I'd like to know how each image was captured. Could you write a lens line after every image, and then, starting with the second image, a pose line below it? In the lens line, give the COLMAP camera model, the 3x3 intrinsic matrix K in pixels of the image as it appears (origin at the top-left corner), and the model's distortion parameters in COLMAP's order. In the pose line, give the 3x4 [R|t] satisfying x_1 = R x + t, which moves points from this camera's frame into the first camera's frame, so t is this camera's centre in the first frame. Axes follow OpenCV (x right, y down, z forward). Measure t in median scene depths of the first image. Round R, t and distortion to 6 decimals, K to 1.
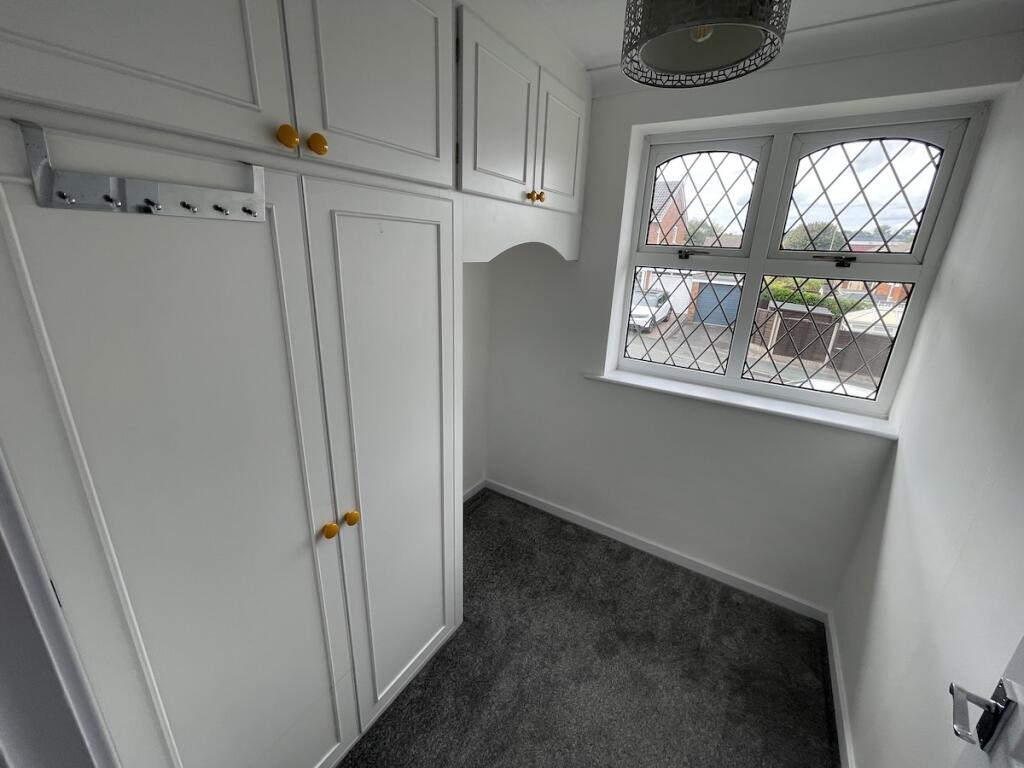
lens RADIAL K [[416.0, 0, 511.1], [0, 416.0, 384.6], [0, 0, 1]] dist [-0.001156, -0.000551]
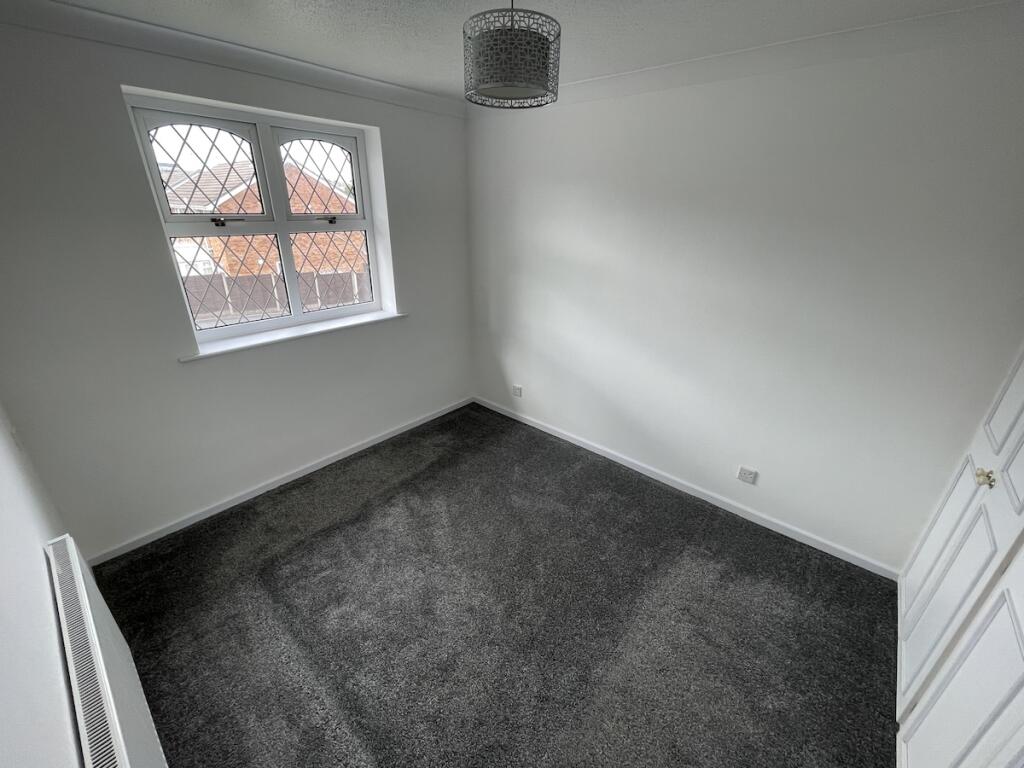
lens RADIAL K [[416.0, 0, 510.4], [0, 416.0, 387.2], [0, 0, 1]] dist [-0.001156, -0.000551]
pose [[0.138417, -0.438096, 0.888208, -0.683897], [0.295520, 0.874254, 0.385160, -0.132673], [-0.945256, 0.209170, 0.250478, 0.088797]]
